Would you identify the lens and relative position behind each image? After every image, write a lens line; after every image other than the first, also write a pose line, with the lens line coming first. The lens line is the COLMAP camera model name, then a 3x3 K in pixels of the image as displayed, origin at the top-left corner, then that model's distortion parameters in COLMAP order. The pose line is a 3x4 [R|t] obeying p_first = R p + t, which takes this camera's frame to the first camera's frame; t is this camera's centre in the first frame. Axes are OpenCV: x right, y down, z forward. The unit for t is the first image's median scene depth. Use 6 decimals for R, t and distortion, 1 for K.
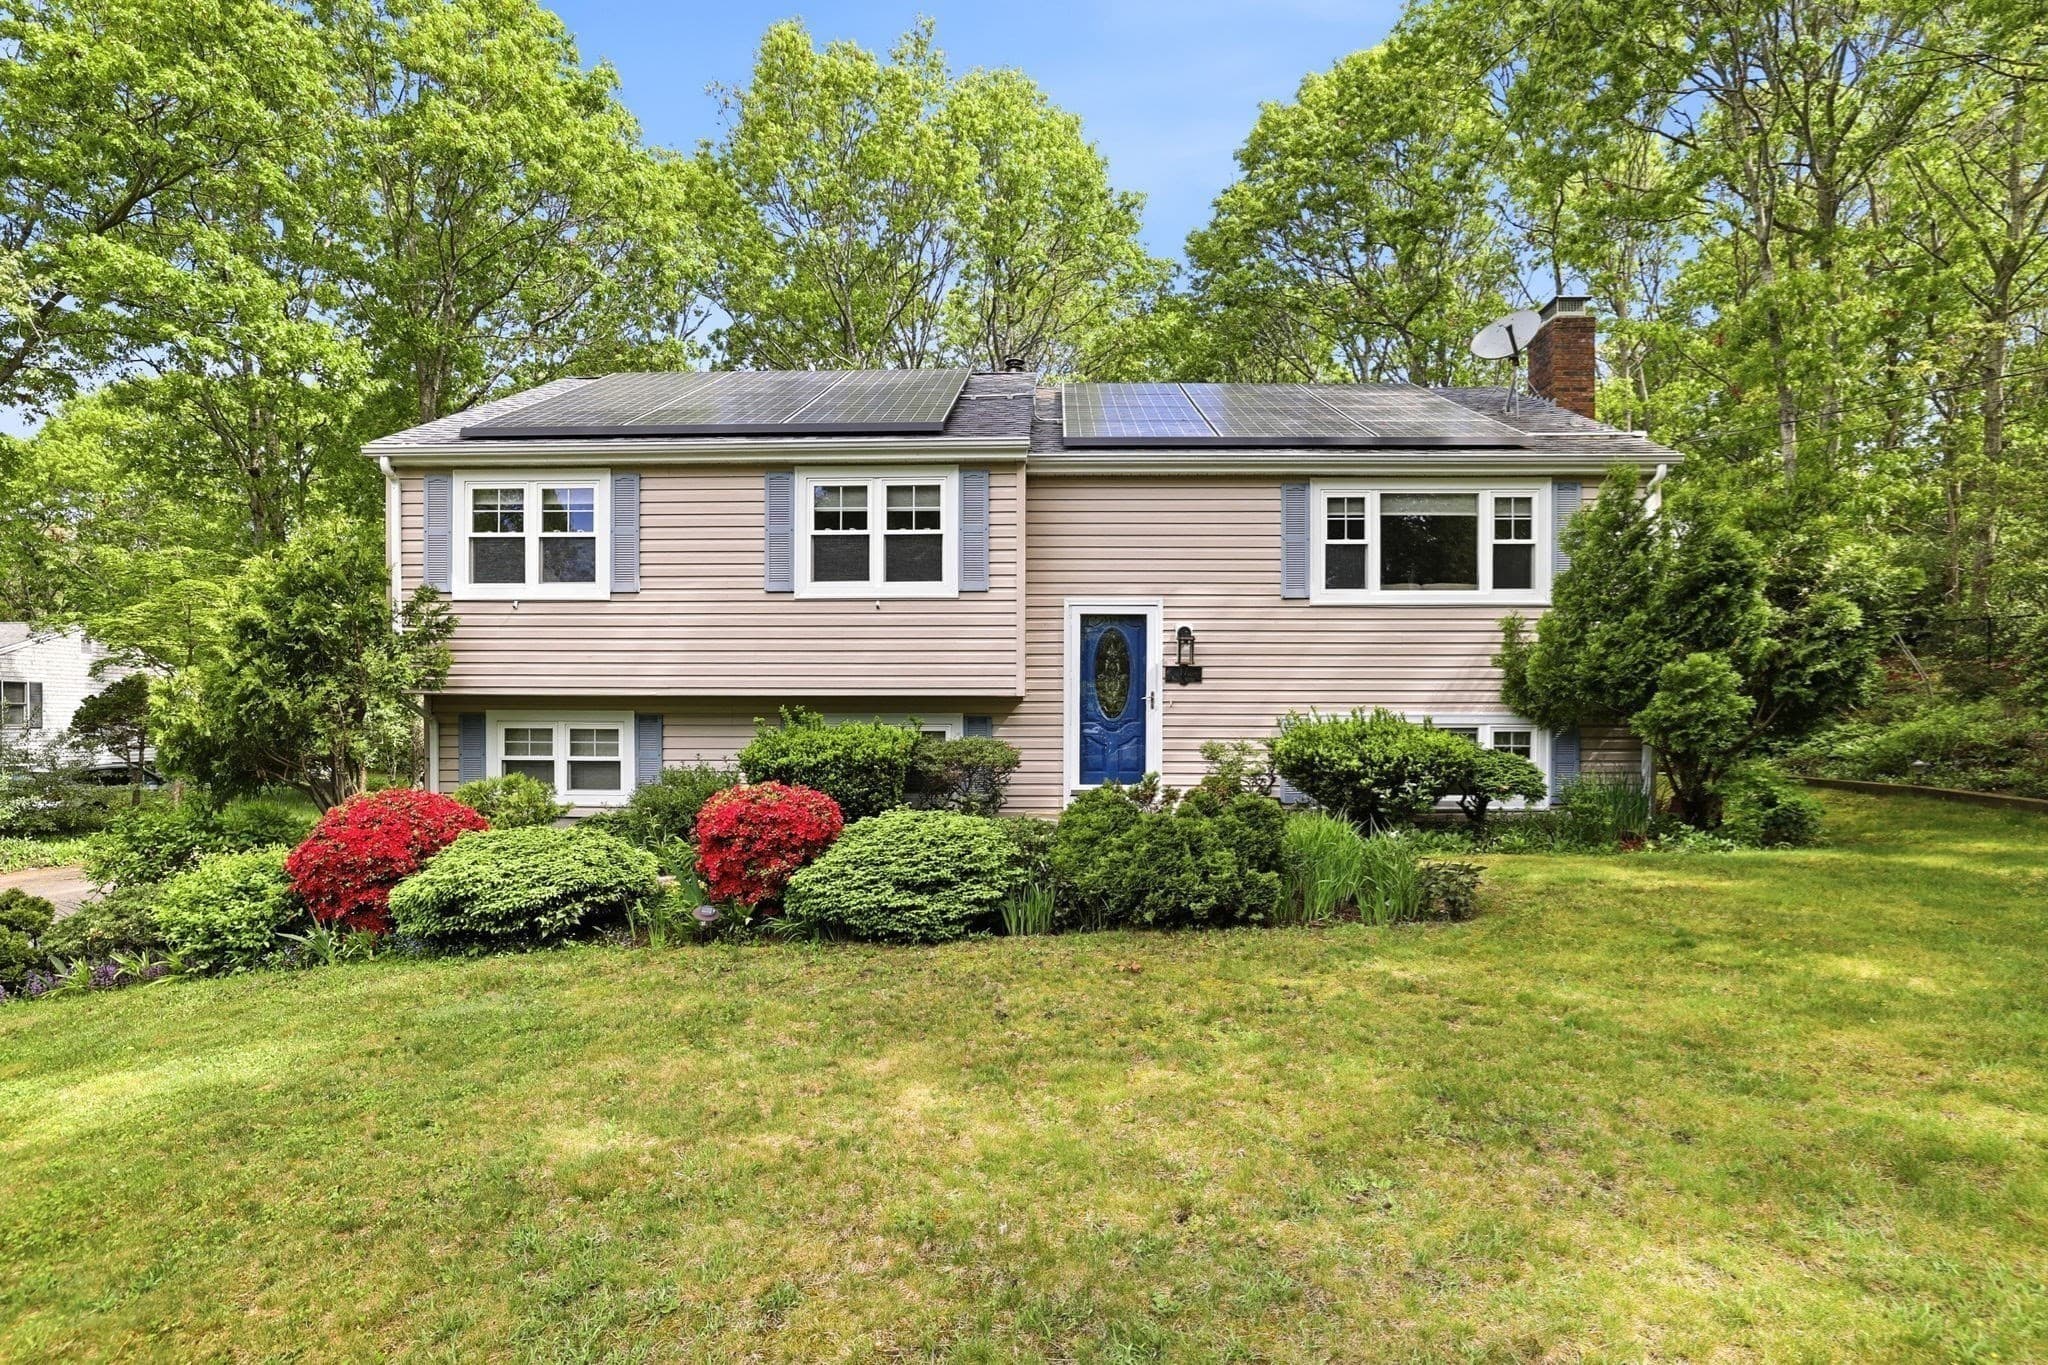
lens RADIAL K [[1016.2, 0, 1012.9], [0, 1016.2, 709.6], [0, 0, 1]] dist [-0.041809, 0.022420]
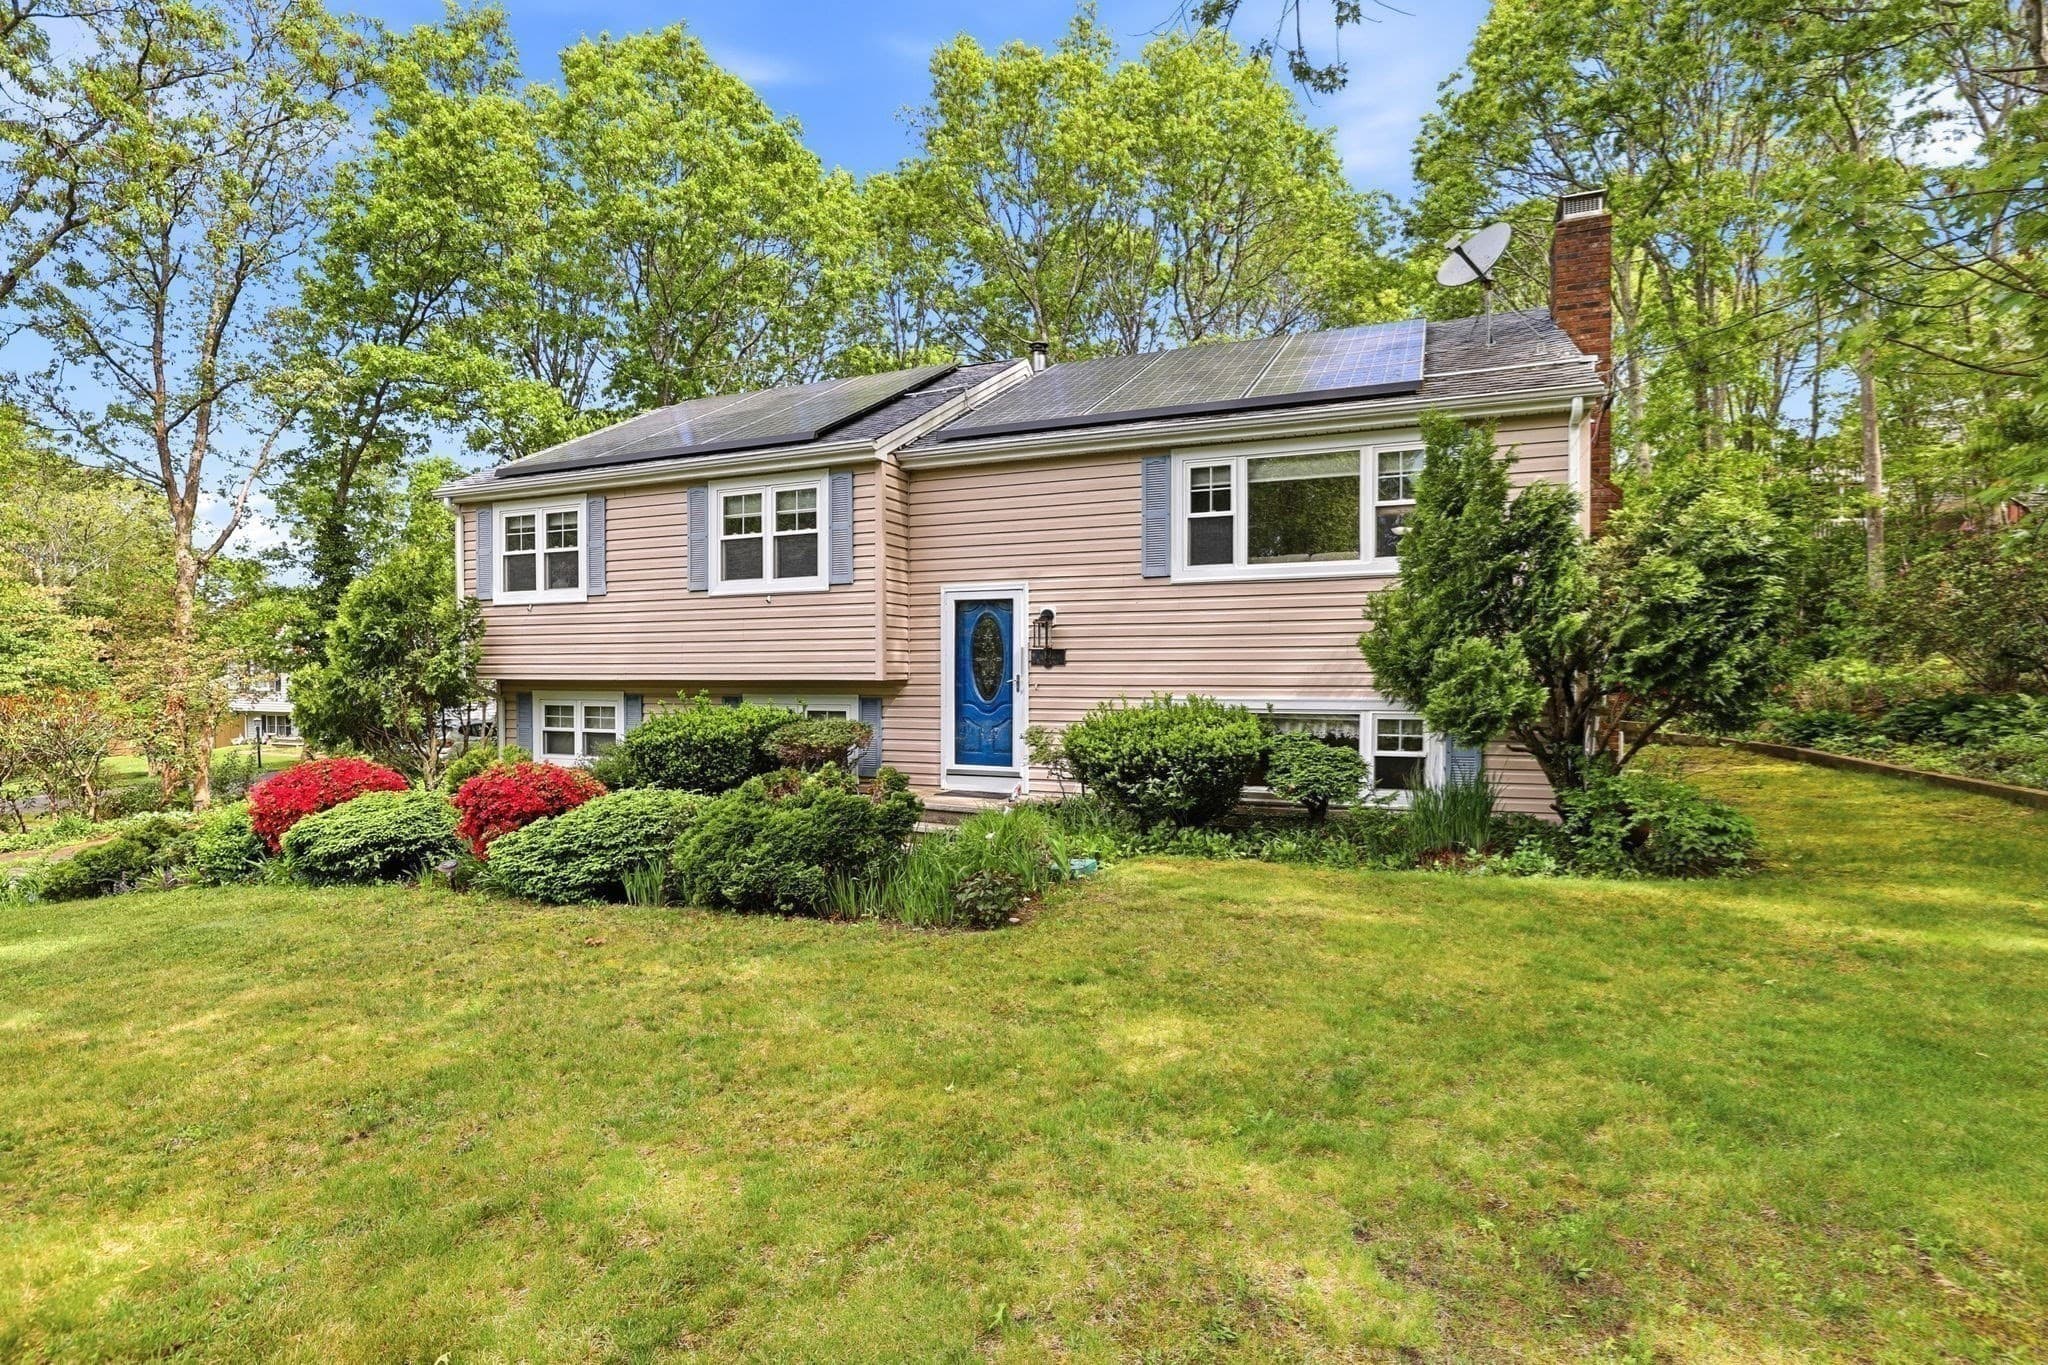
lens RADIAL K [[993.5, 0, 1024.0], [0, 993.5, 682.5], [0, 0, 1]] dist [-0.043225, 0.020709]
pose [[0.931456, -0.000480, -0.363853, 0.520821], [0.006889, 0.999843, 0.016315, -0.027097], [0.363788, -0.017703, 0.931314, 0.081875]]
